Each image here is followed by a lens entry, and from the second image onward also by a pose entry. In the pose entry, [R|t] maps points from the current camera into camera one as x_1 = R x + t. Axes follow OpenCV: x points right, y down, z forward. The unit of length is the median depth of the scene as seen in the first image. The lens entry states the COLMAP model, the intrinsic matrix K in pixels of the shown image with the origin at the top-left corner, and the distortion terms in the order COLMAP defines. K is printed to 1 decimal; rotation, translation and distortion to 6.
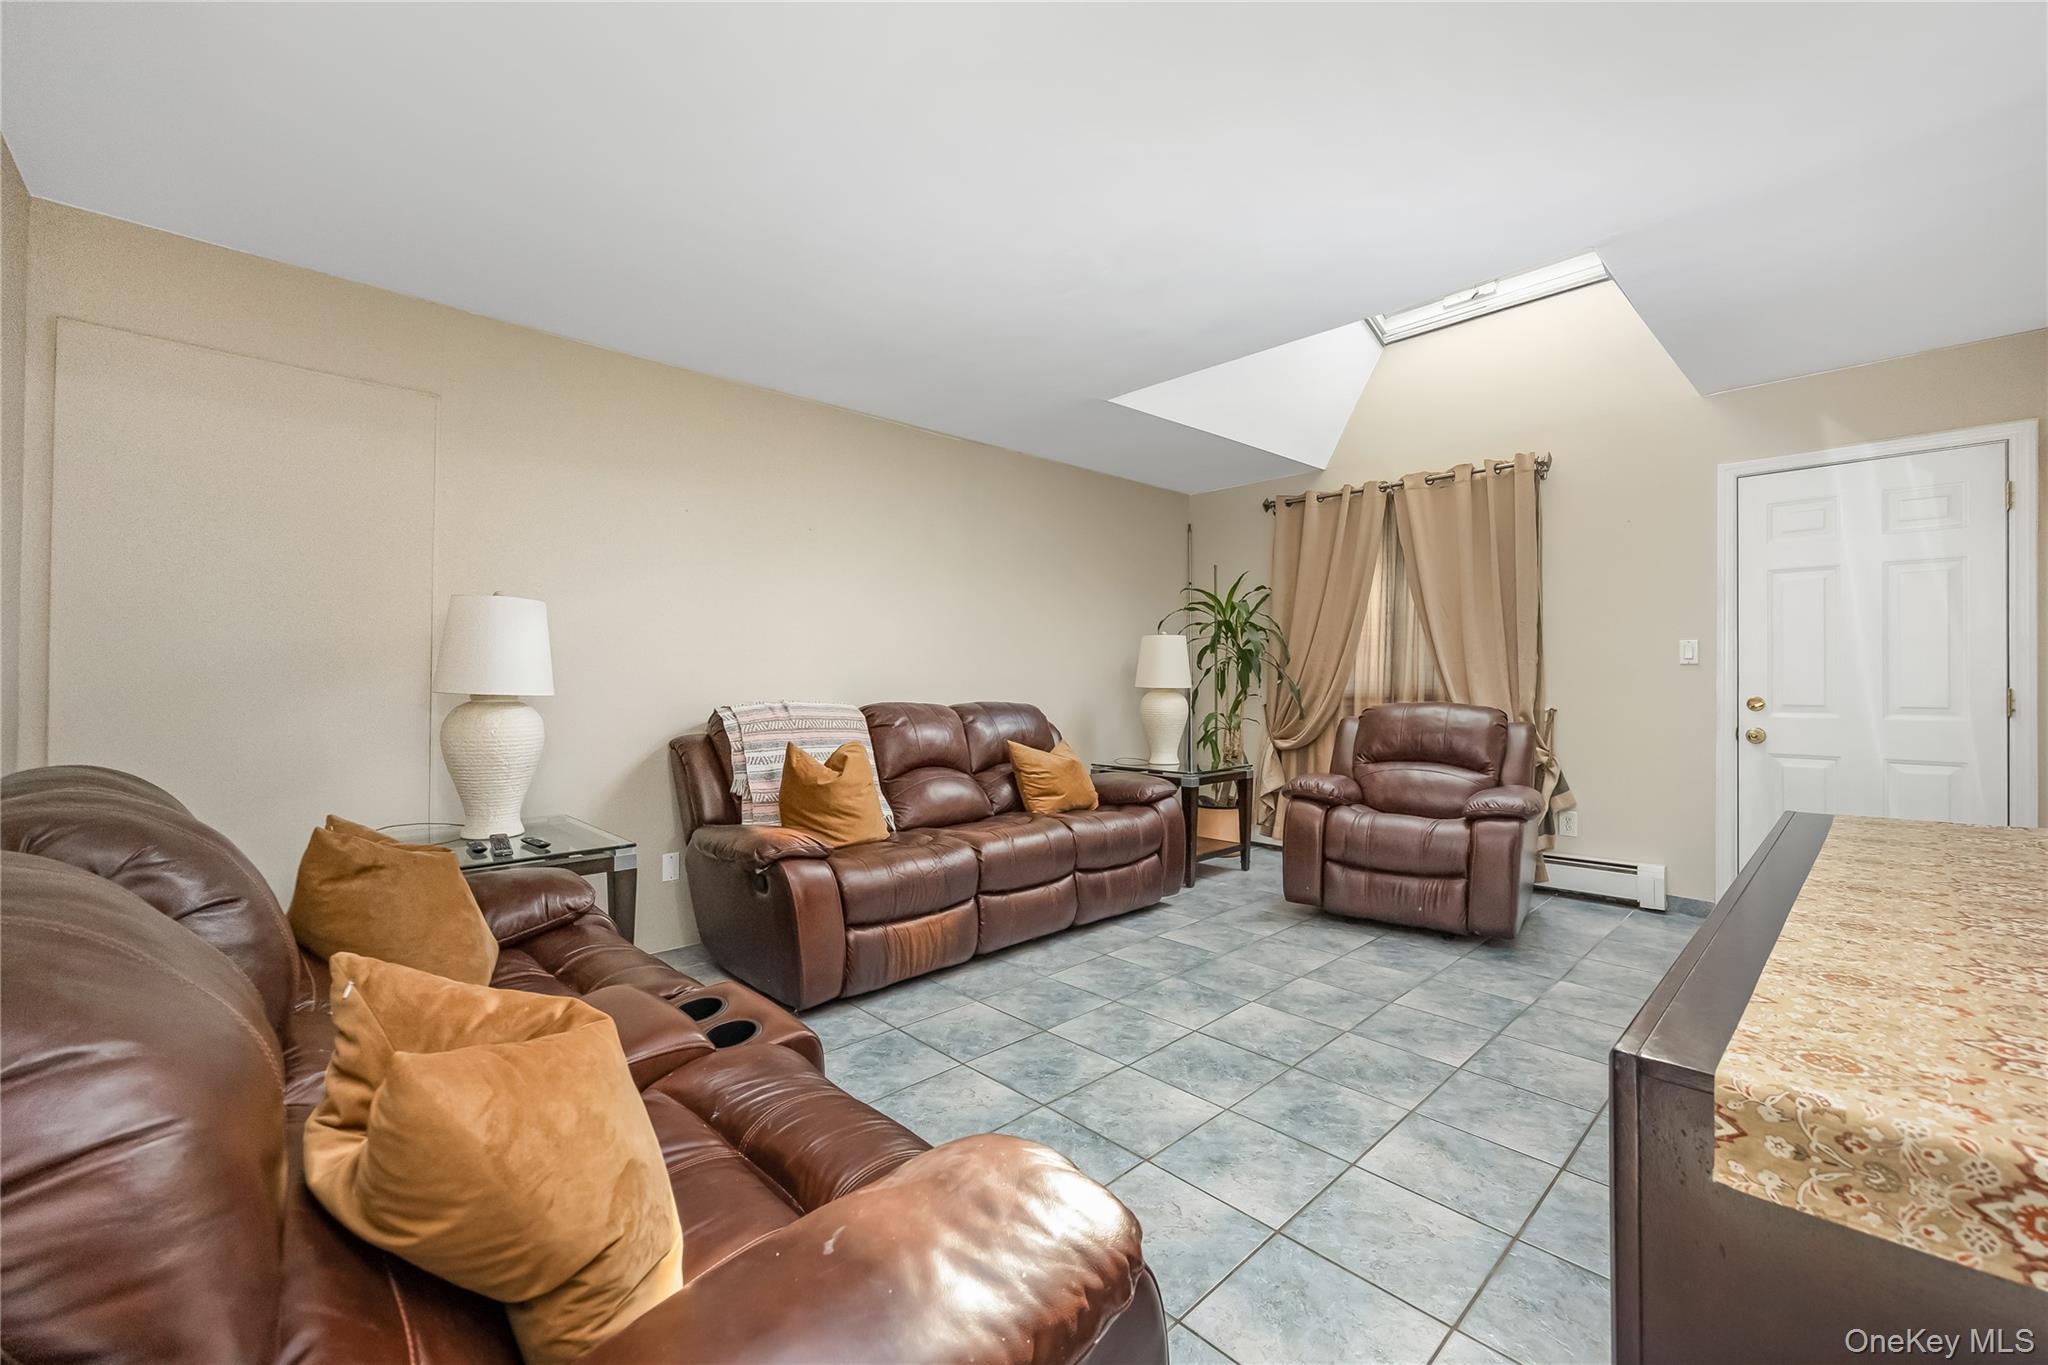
lens RADIAL K [[836.0, 0, 1023.4], [0, 836.0, 698.3], [0, 0, 1]] dist [-0.007326, 0.000128]
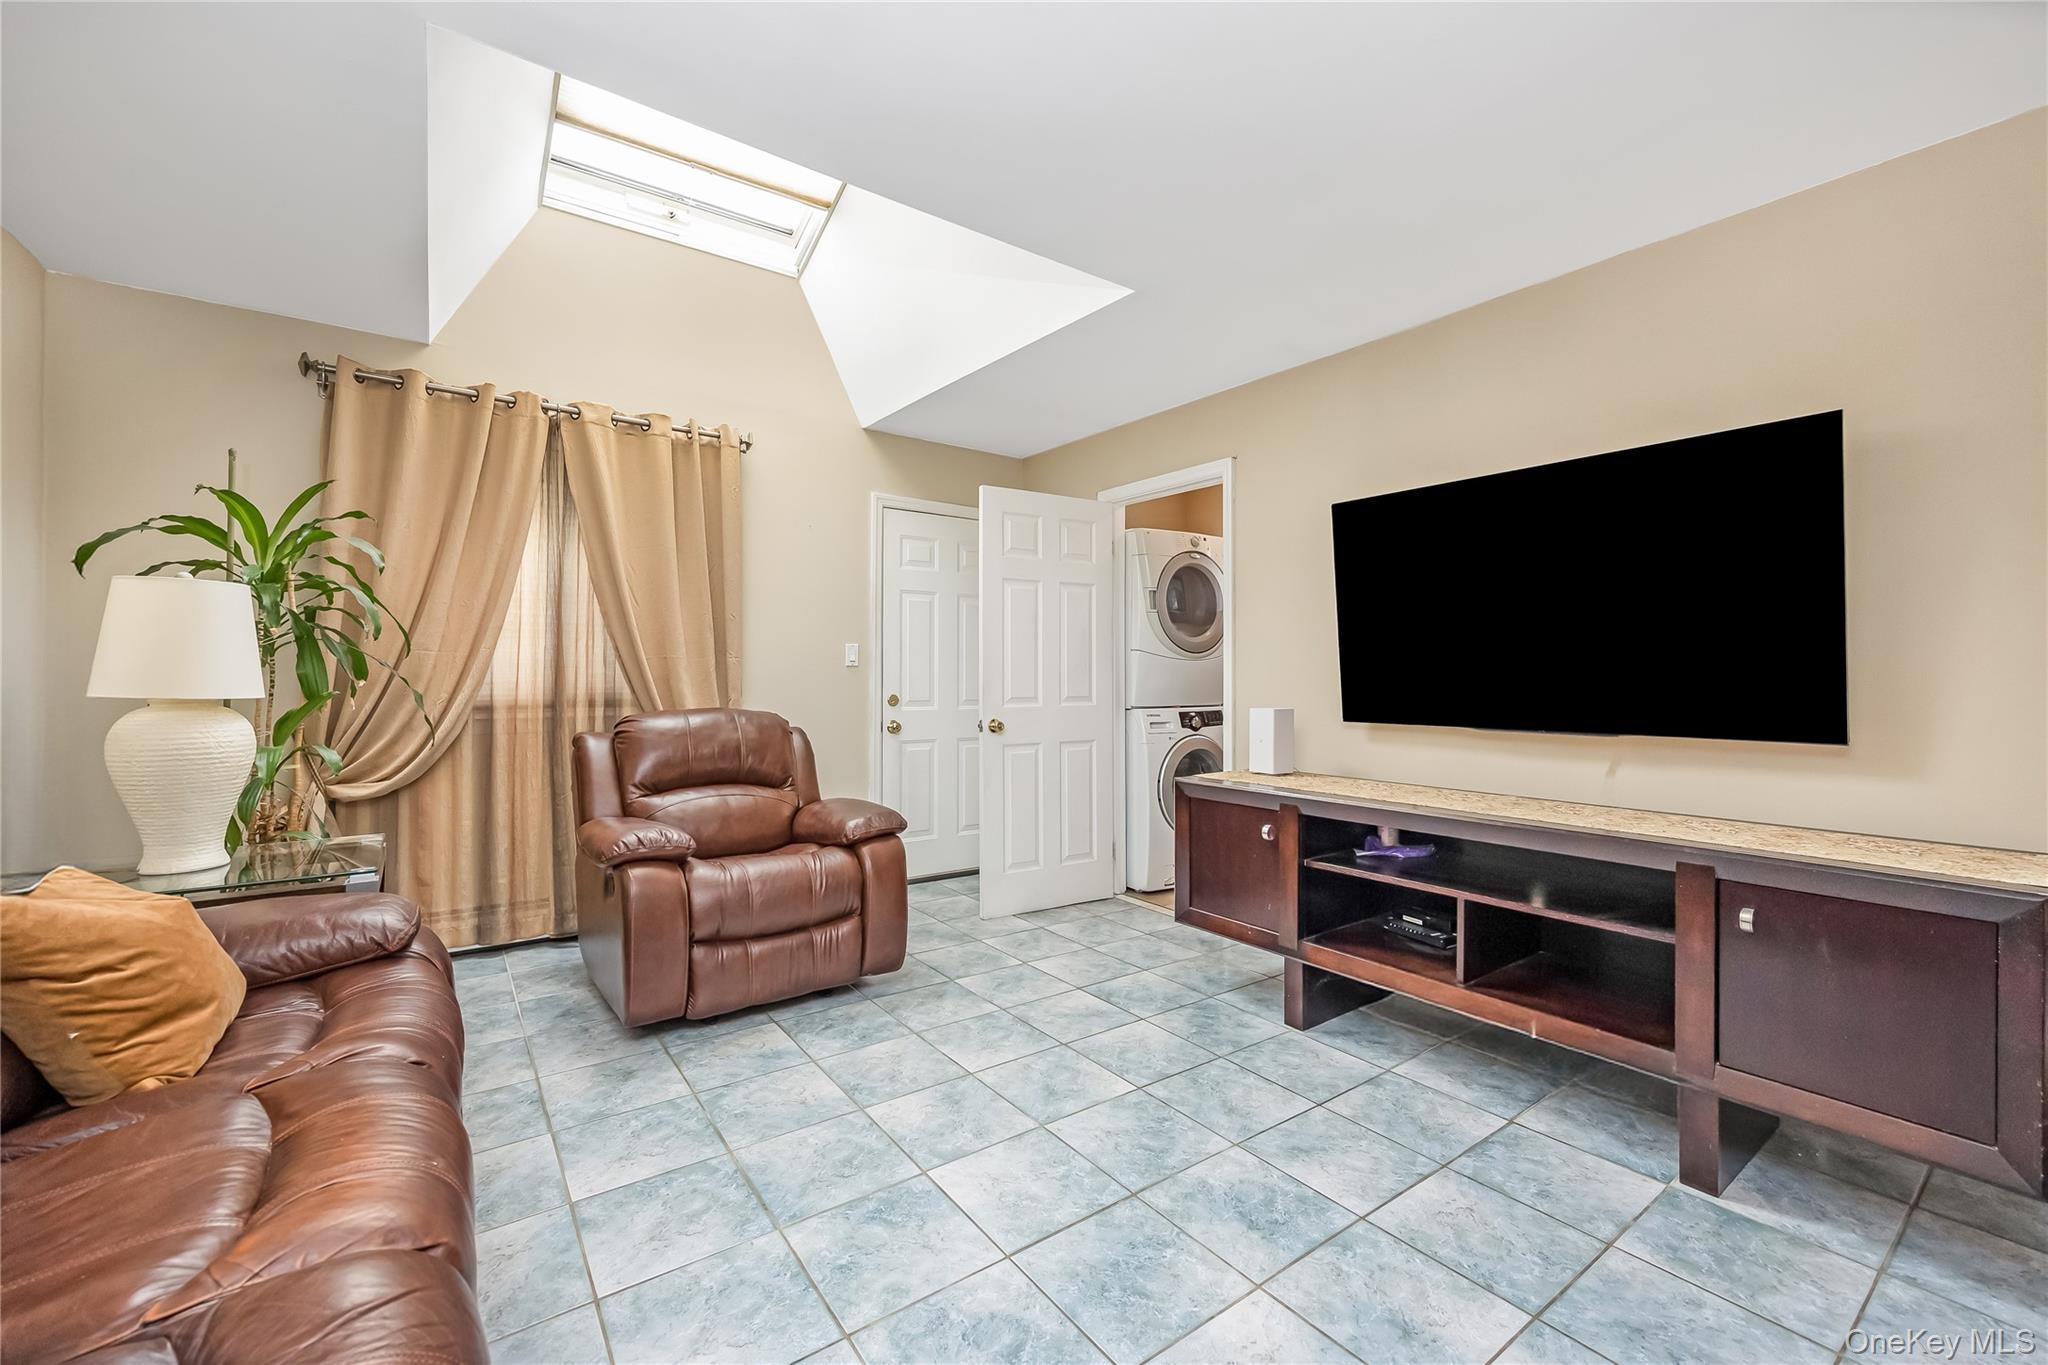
lens RADIAL K [[836.0, 0, 1023.4], [0, 836.0, 698.3], [0, 0, 1]] dist [-0.007326, 0.000128]
pose [[0.122332, -0.022077, 0.992244, -0.296622], [0.022115, 0.999565, 0.019513, -0.016182], [-0.992243, 0.019557, 0.122767, 0.692977]]
